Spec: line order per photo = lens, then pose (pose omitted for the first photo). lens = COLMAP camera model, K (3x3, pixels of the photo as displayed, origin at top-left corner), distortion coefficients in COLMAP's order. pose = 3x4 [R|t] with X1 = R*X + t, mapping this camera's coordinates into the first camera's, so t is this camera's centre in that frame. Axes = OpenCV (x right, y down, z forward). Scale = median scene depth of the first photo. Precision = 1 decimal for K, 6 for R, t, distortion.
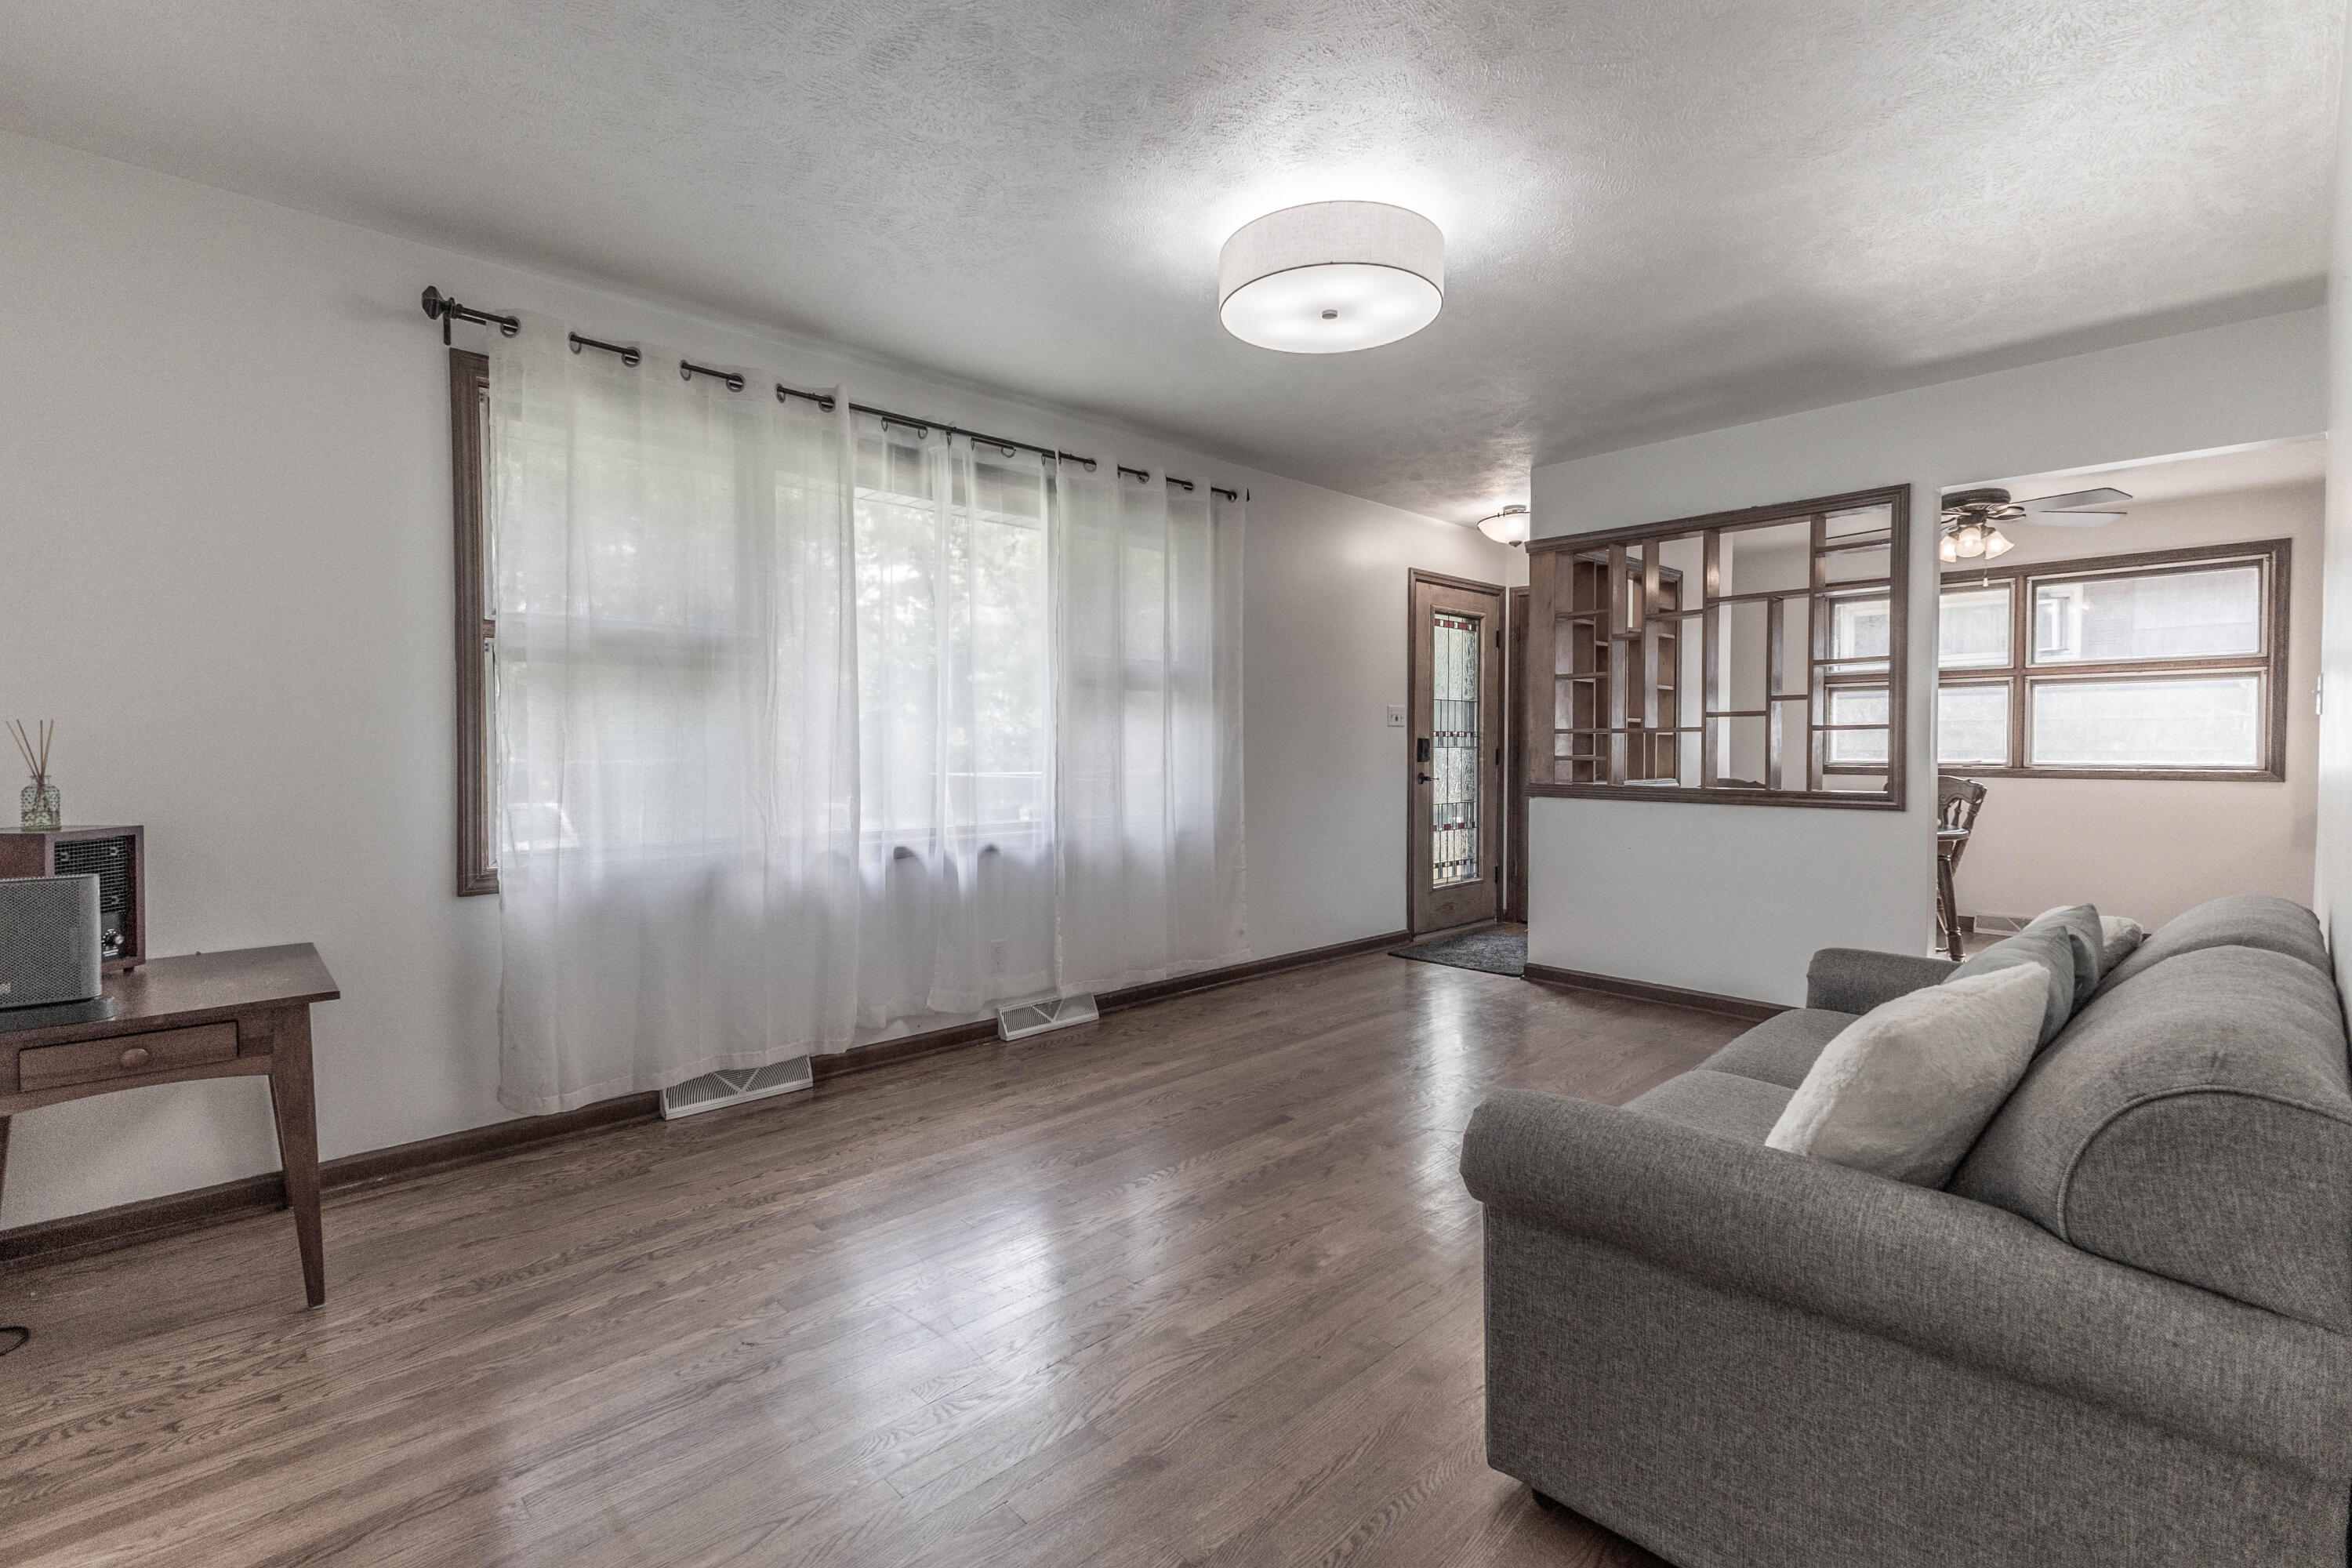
lens RADIAL K [[1064.8, 0, 1160.7], [0, 1064.8, 754.9], [0, 0, 1]] dist [0.010942, -0.003178]
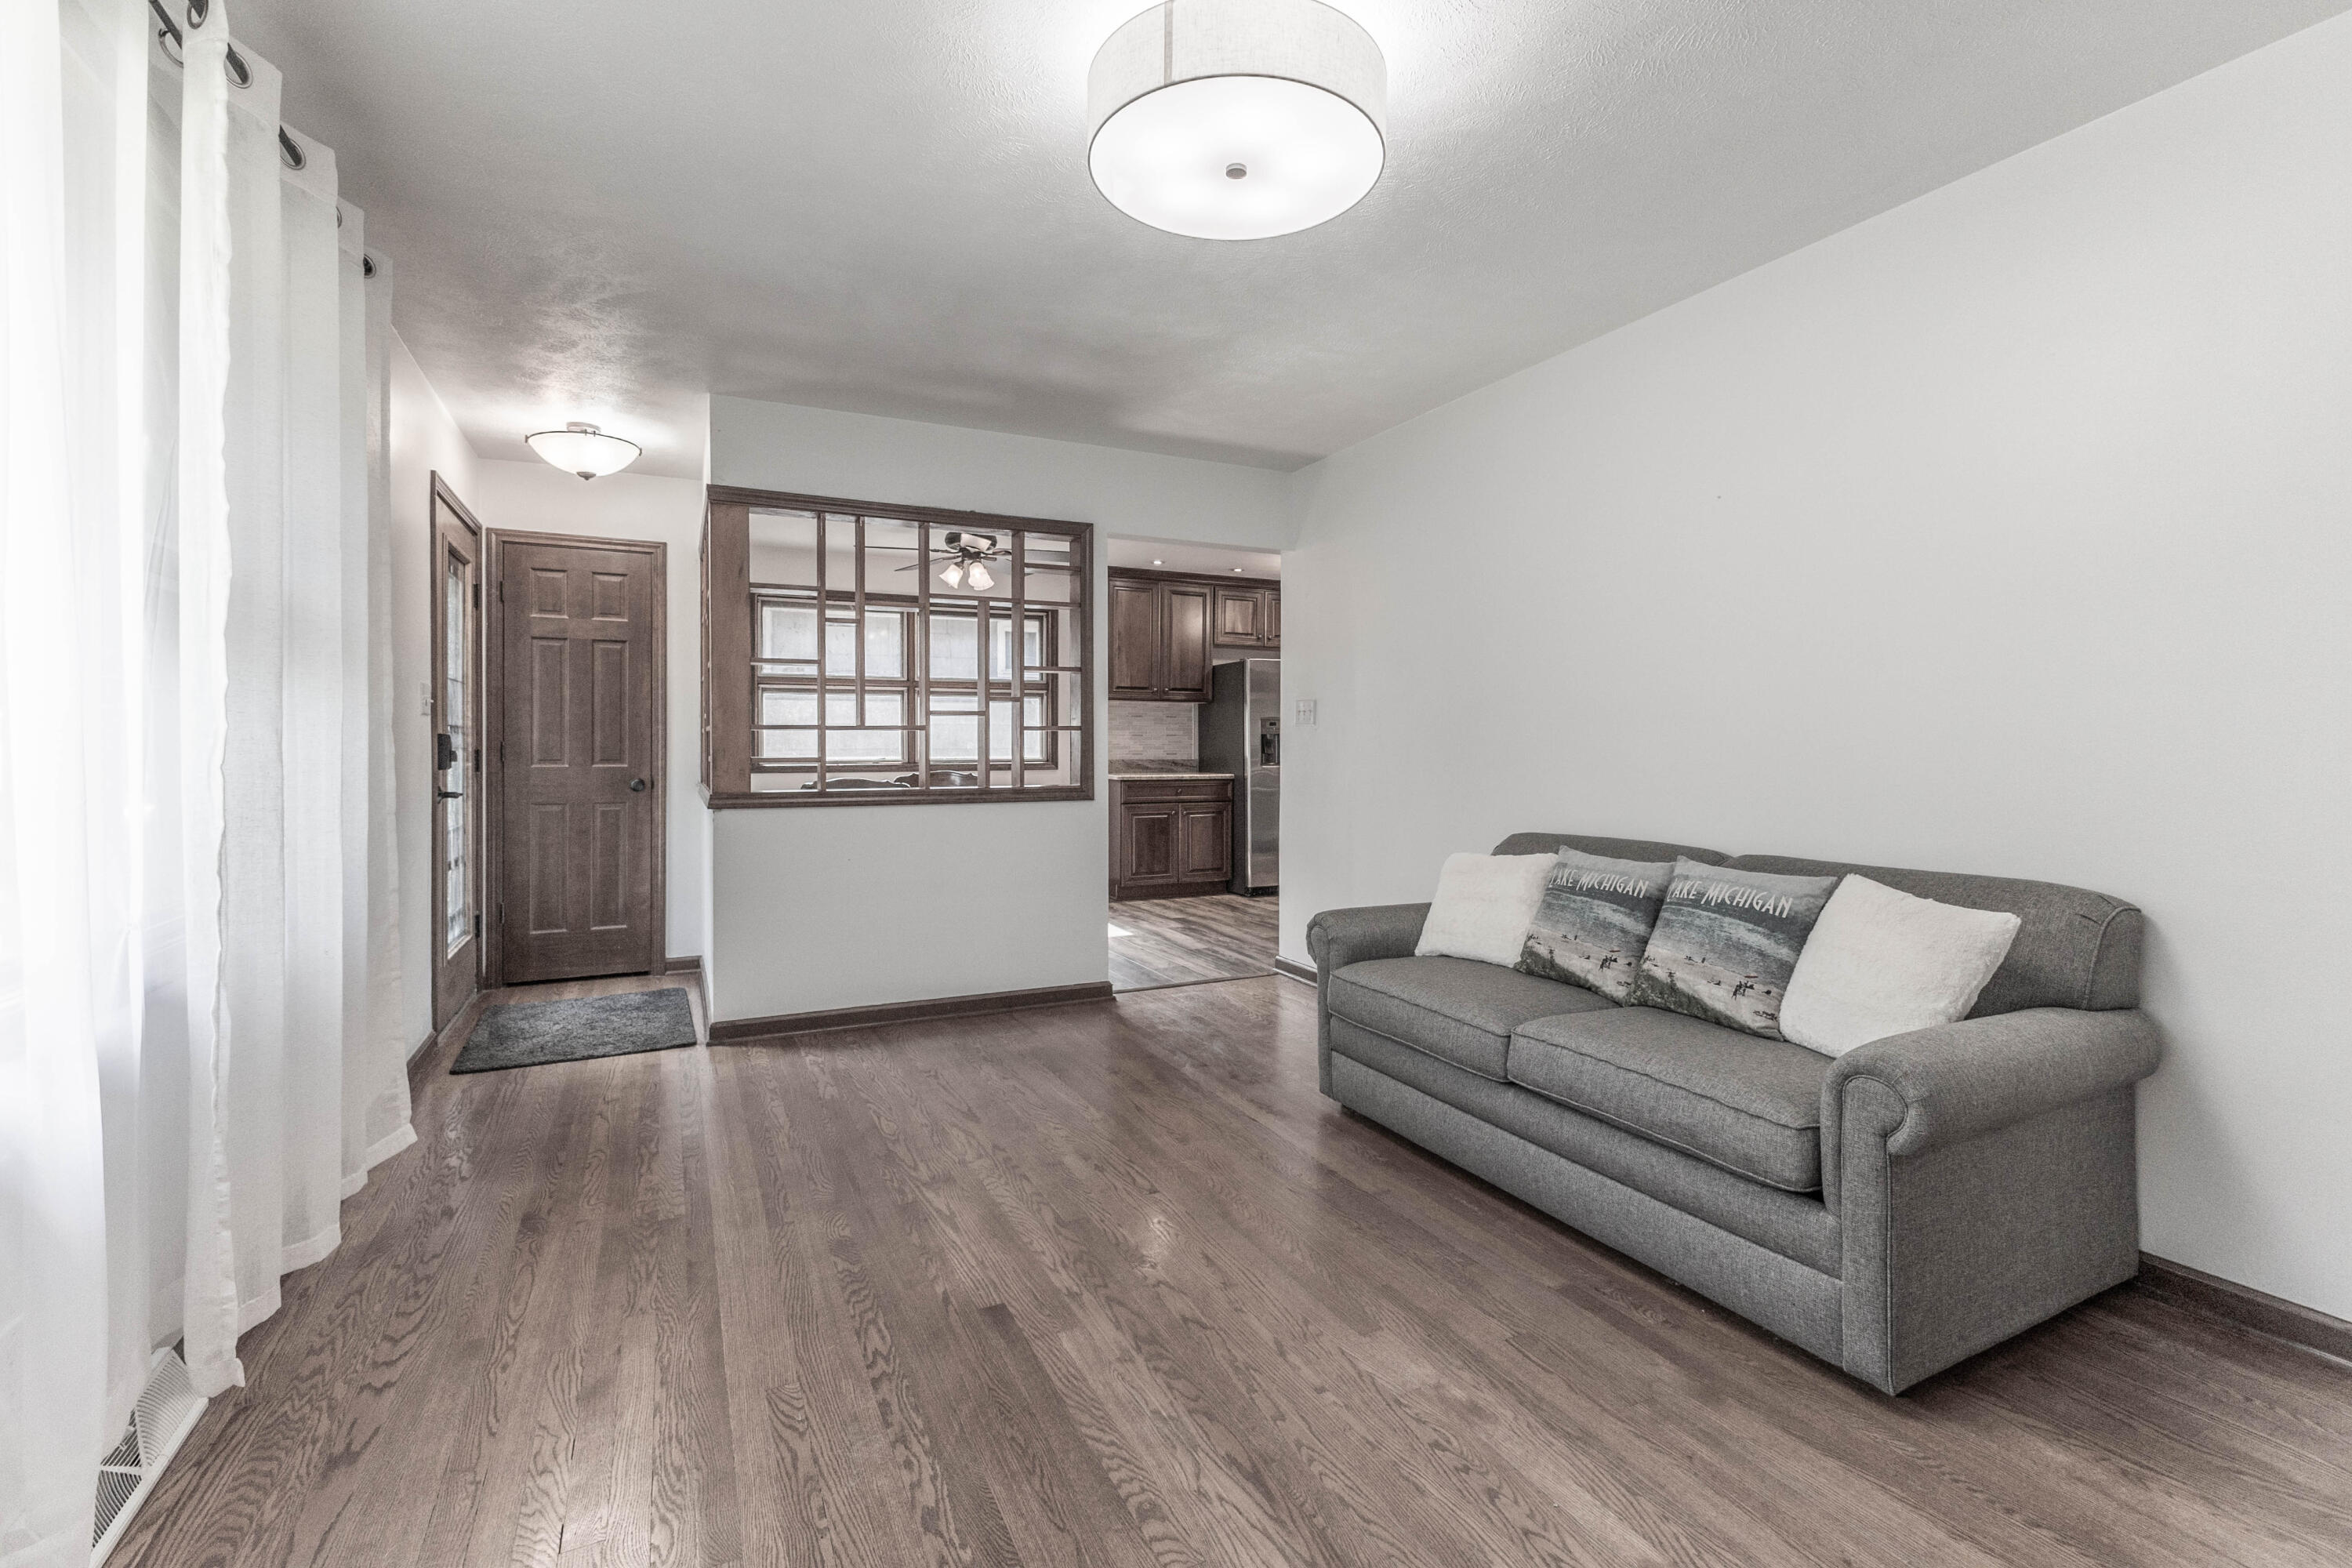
lens RADIAL K [[1064.8, 0, 1192.4], [0, 1064.8, 738.3], [0, 0, 1]] dist [0.010942, -0.003178]
pose [[0.275392, 0.005832, 0.961314, -0.252275], [0.007717, 0.999936, -0.008277, -0.003801], [-0.961301, 0.009698, 0.275329, 0.361313]]
